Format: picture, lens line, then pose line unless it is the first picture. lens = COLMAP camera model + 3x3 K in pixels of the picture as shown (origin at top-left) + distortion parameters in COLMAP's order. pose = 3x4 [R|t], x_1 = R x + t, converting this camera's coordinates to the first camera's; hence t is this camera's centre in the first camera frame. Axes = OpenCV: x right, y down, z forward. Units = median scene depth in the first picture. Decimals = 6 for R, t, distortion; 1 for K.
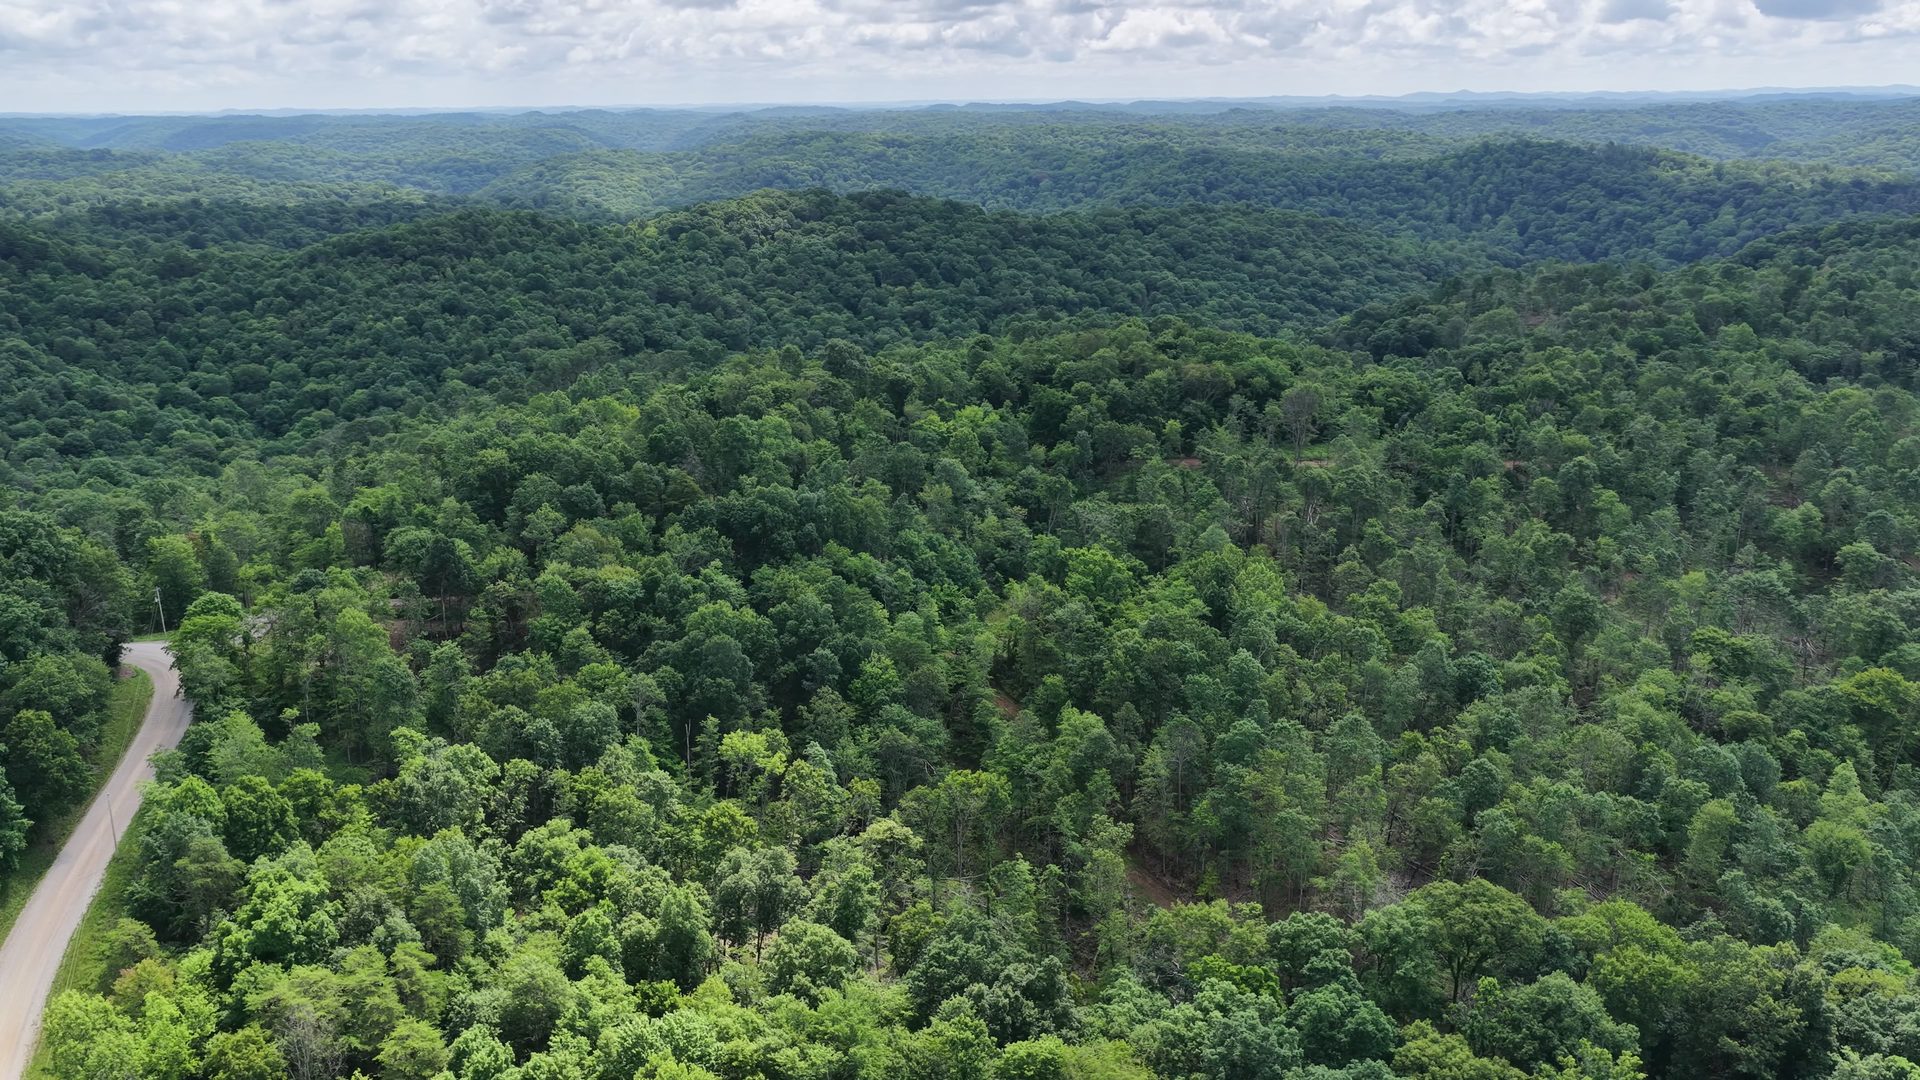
lens RADIAL K [[1643.6, 0, 957.0], [0, 1643.6, 538.1], [0, 0, 1]] dist [-0.020282, 0.048514]
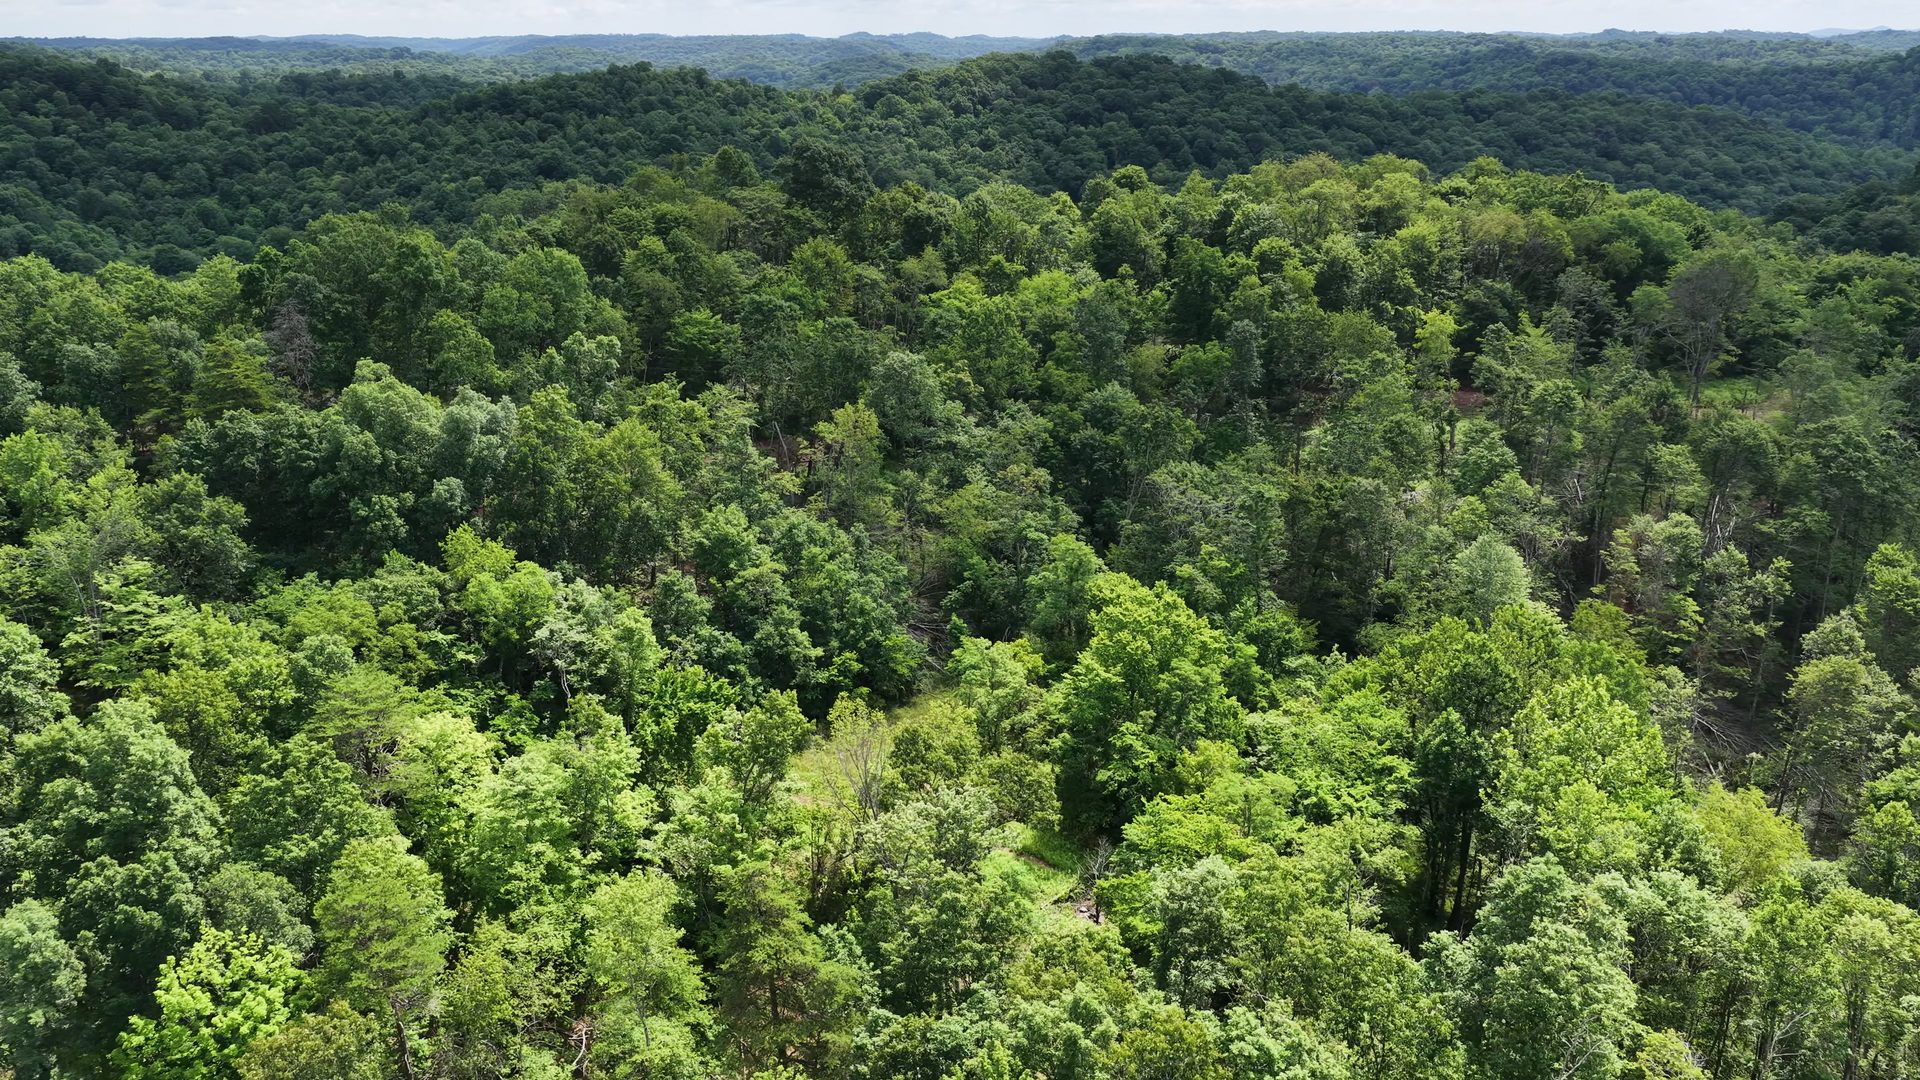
lens RADIAL K [[1643.6, 0, 961.9], [0, 1643.6, 546.2], [0, 0, 1]] dist [-0.020282, 0.048514]
pose [[0.980151, 0.067178, -0.186526, 0.087763], [-0.059513, 0.997149, 0.046399, -0.014555], [0.189111, -0.034377, 0.981354, 0.479446]]
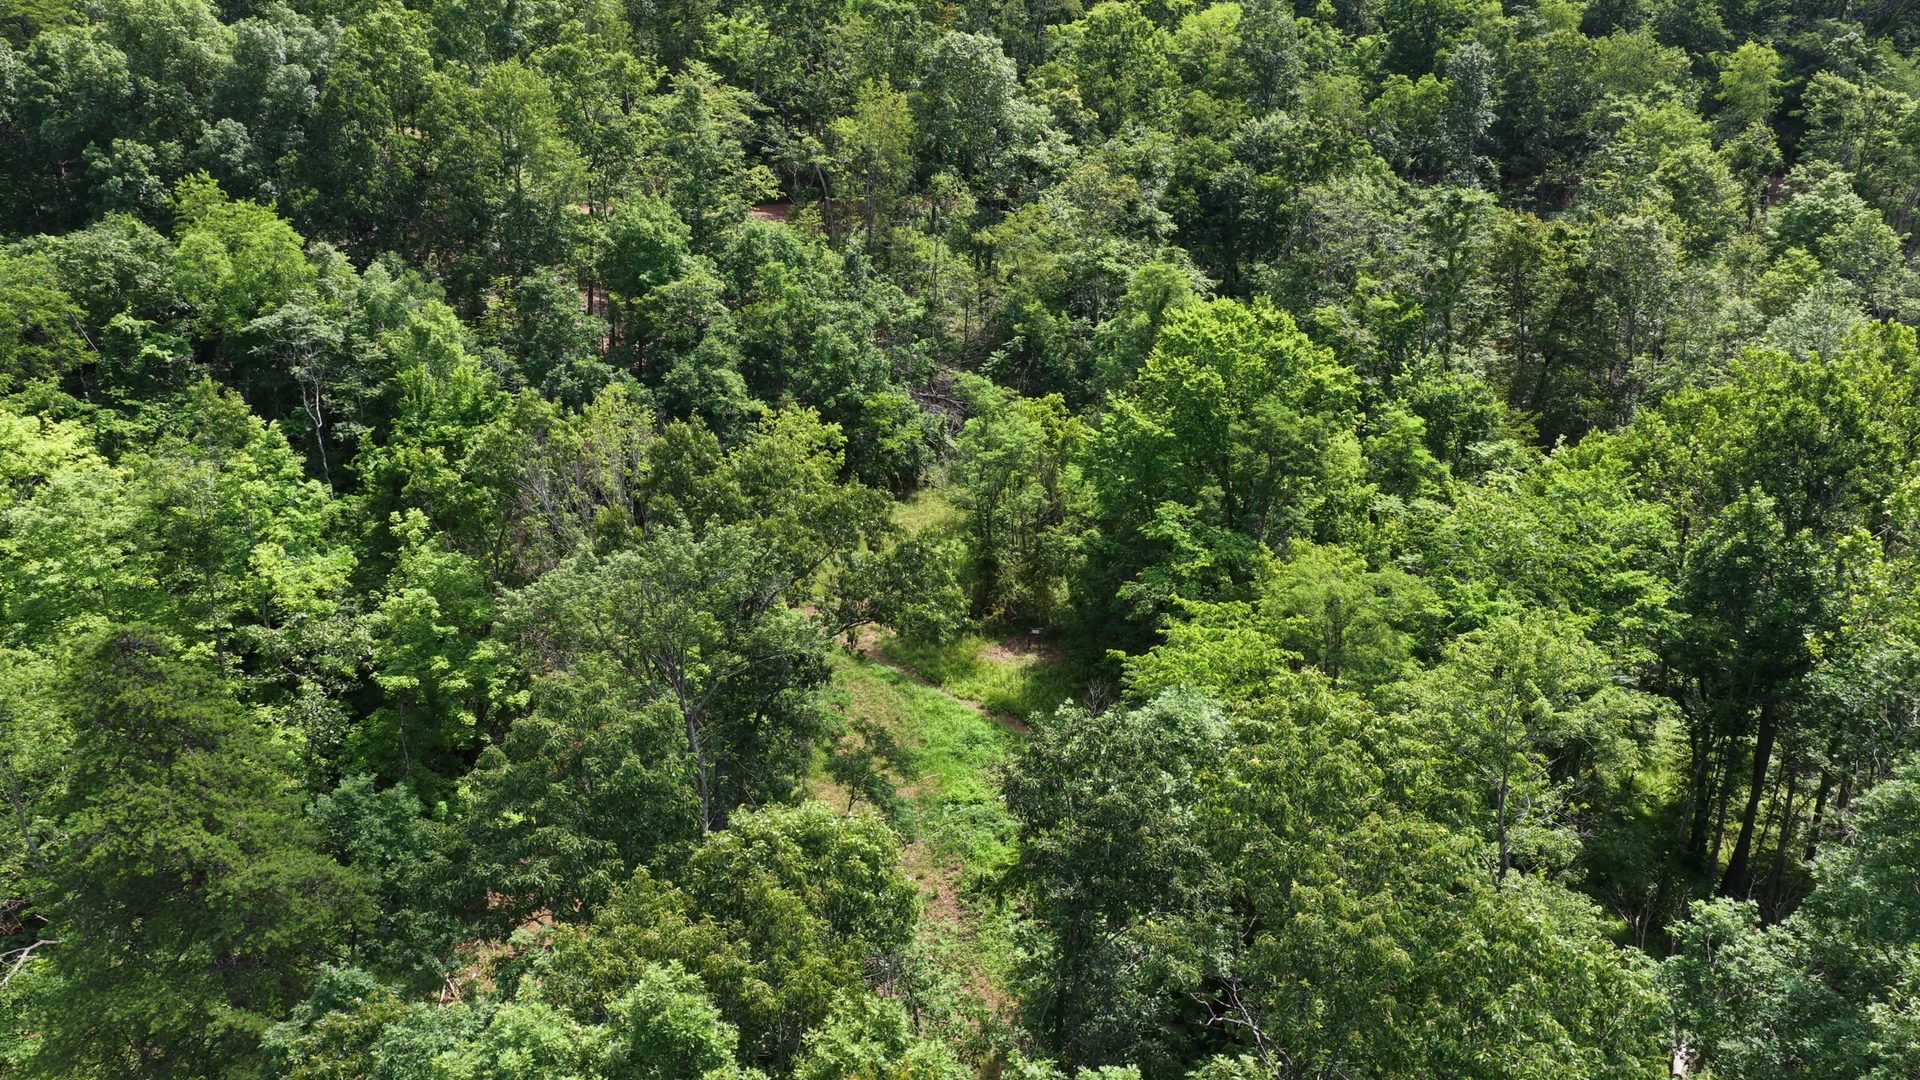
lens RADIAL K [[1643.6, 0, 962.3], [0, 1643.6, 539.6], [0, 0, 1]] dist [-0.020282, 0.048514]
pose [[0.937427, 0.127044, -0.324178, 0.099499], [-0.097099, 0.989506, 0.107002, 0.015087], [0.334370, -0.068829, 0.939925, 0.596516]]
